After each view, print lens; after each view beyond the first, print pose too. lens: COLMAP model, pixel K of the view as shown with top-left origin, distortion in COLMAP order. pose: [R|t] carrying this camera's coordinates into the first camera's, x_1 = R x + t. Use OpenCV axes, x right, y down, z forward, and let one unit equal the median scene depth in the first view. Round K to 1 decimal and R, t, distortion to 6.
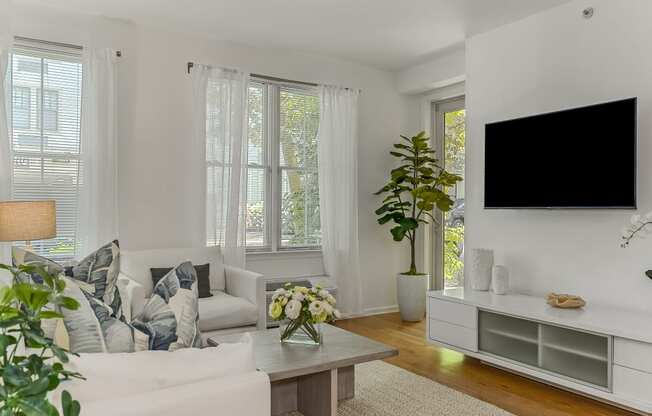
lens RADIAL K [[516.6, 0, 326.0], [0, 516.6, 208.0], [0, 0, 1]] dist [0.003849, 0.002956]
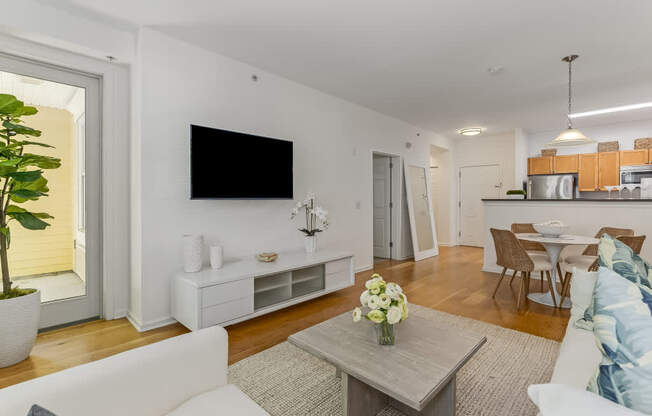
lens RADIAL K [[305.9, 0, 329.0], [0, 305.9, 204.7], [0, 0, 1]] dist [-0.000527, 0.000368]
pose [[-0.258376, -0.016659, 0.965901, -0.395046], [-0.004457, 0.999861, 0.016053, 0.000455], [-0.966034, -0.000157, -0.258414, 0.836455]]
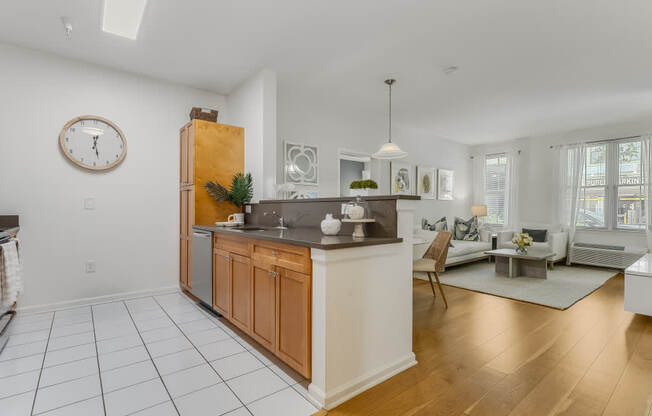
lens RADIAL K [[314.3, 0, 326.0], [0, 314.3, 208.0], [0, 0, 1]] dist [0.004344, 0.000969]
pose [[0.136558, -0.003684, -0.990625, 1.052369], [-0.005752, 0.999973, -0.004512, 0.015978], [0.990615, 0.006315, 0.136533, -0.222716]]
